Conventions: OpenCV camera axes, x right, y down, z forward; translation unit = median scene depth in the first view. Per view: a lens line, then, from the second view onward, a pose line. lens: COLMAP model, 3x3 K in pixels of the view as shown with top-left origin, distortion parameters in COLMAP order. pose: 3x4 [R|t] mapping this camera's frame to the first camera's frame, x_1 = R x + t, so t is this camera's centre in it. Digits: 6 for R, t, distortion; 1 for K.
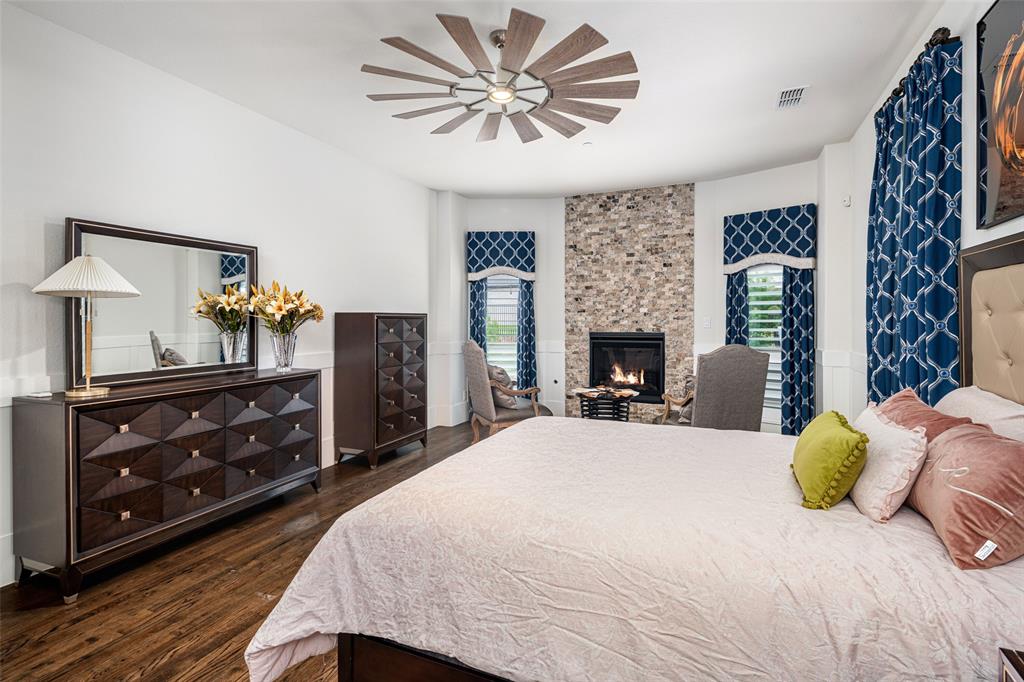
lens RADIAL K [[497.0, 0, 519.7], [0, 497.0, 322.4], [0, 0, 1]] dist [0.016759, -0.001350]
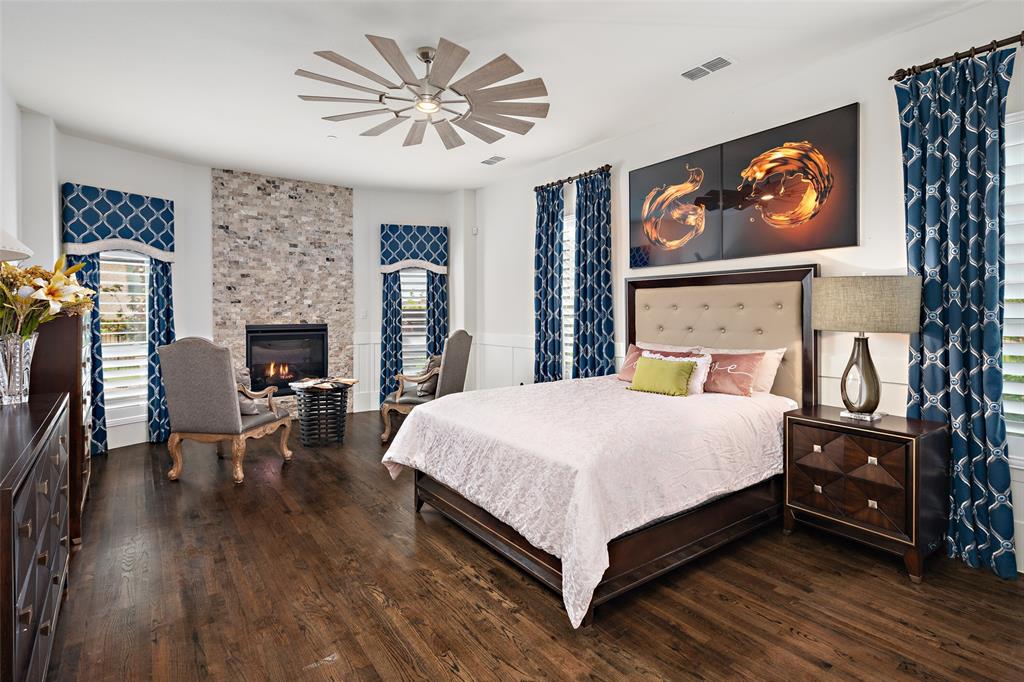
lens RADIAL K [[497.0, 0, 503.4], [0, 497.0, 311.4], [0, 0, 1]] dist [0.016759, -0.001350]
pose [[0.510041, 0.001710, 0.860148, -0.420053], [0.004583, 0.999978, -0.004705, 0.001100], [-0.860138, 0.006342, 0.510022, 0.142461]]
